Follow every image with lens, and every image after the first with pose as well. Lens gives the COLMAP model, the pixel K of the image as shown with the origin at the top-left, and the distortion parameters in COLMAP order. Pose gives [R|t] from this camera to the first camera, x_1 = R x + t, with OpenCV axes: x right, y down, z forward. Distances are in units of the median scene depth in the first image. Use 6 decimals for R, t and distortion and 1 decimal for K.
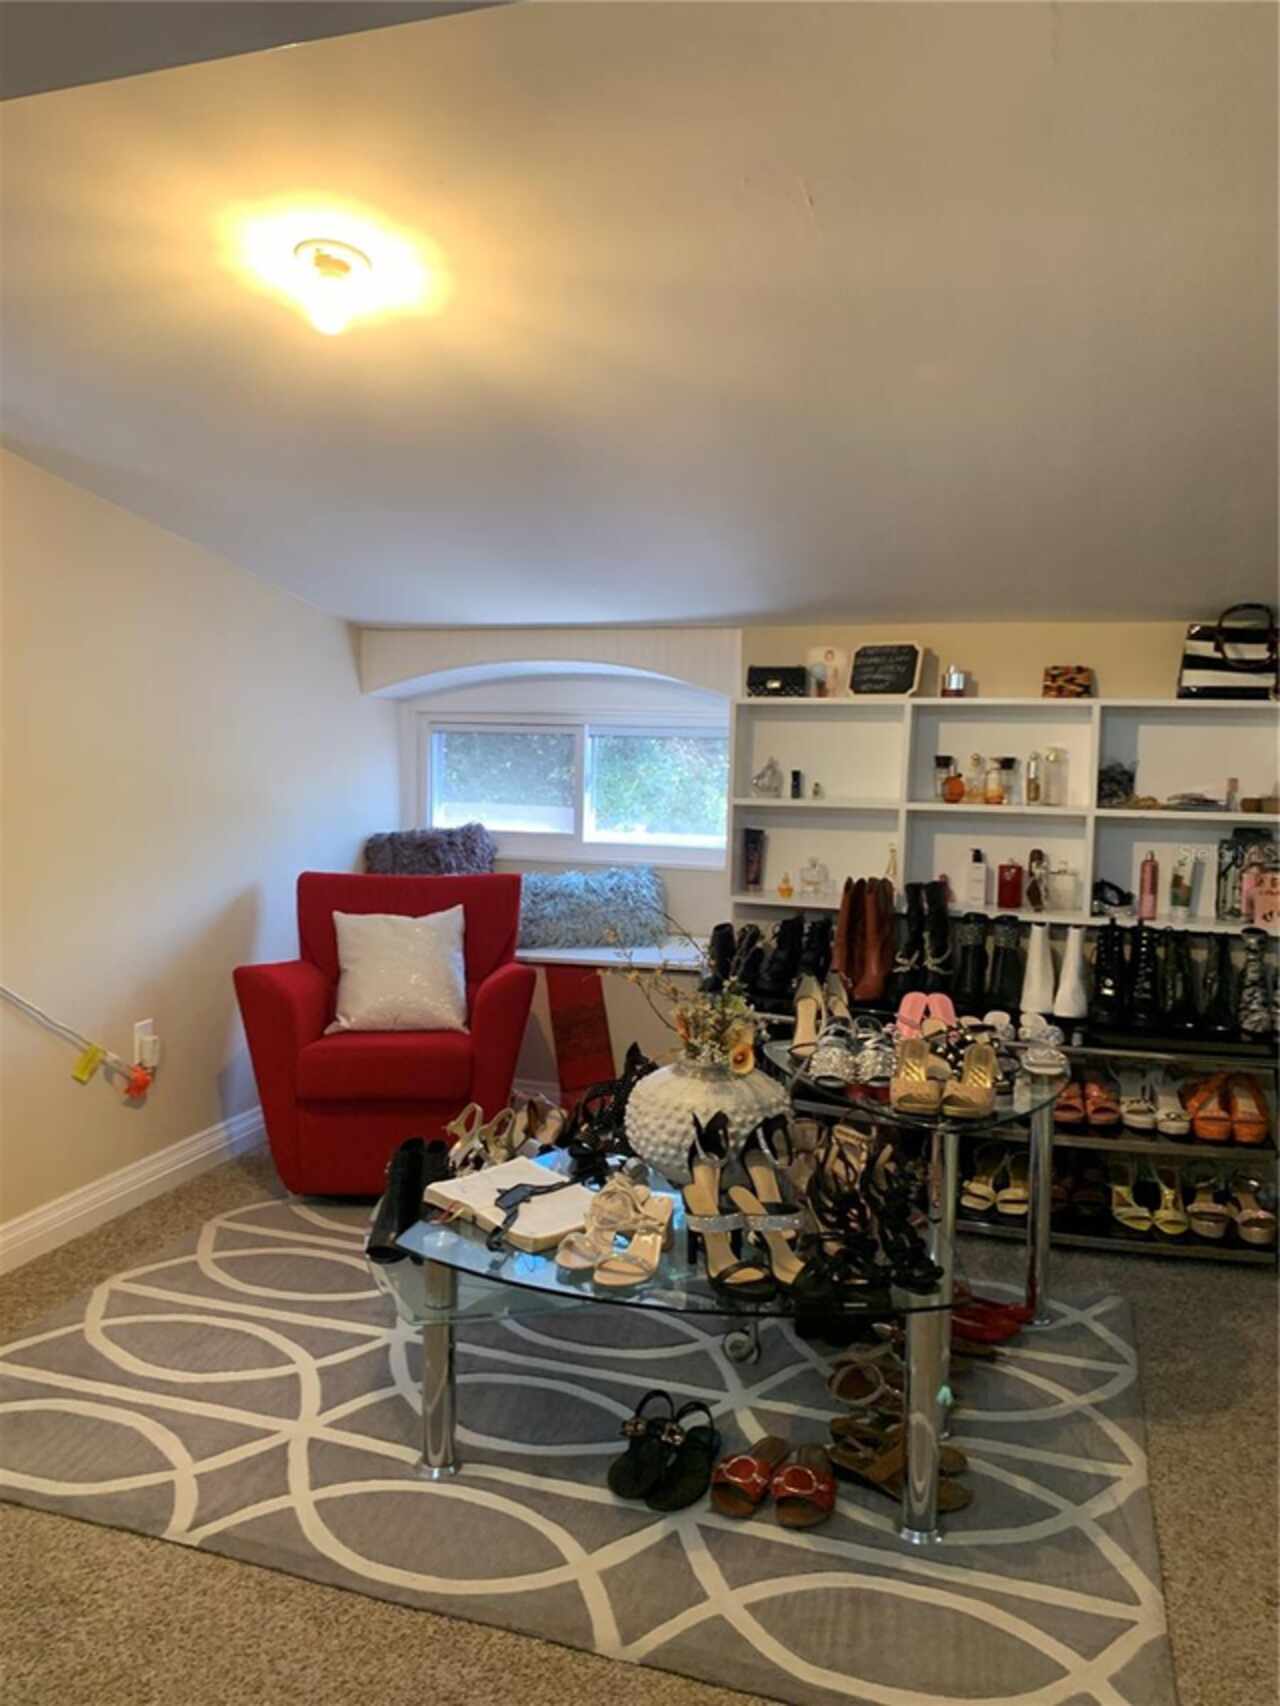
lens RADIAL K [[1303.0, 0, 628.8], [0, 1303.0, 843.6], [0, 0, 1]] dist [0.031119, -0.057604]
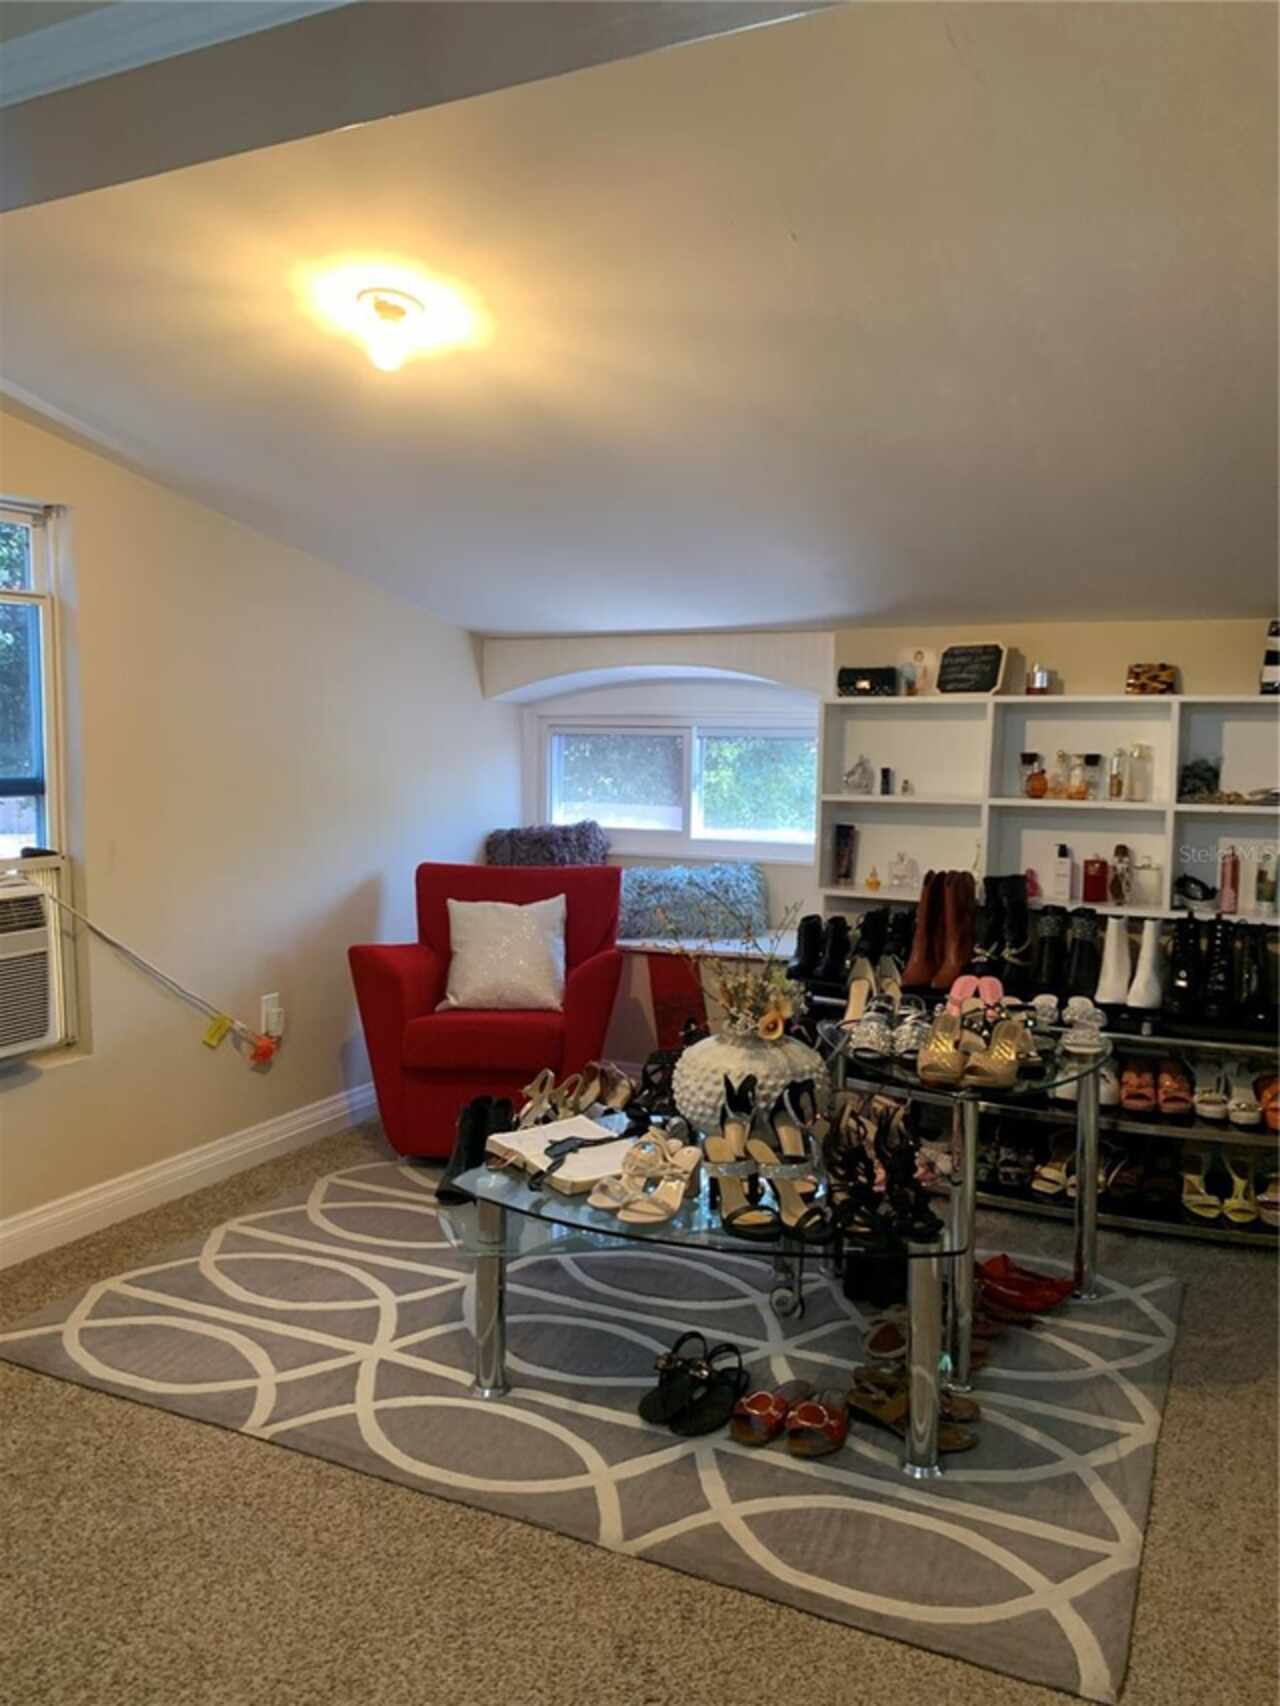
lens RADIAL K [[1305.8, 0, 659.5], [0, 1305.8, 844.1], [0, 0, 1]] dist [0.035708, -0.078386]
pose [[0.993379, 0.005421, -0.114752, 0.100087], [-0.006532, 0.999935, -0.009308, 0.021866], [0.114694, 0.009995, 0.993351, -0.071217]]
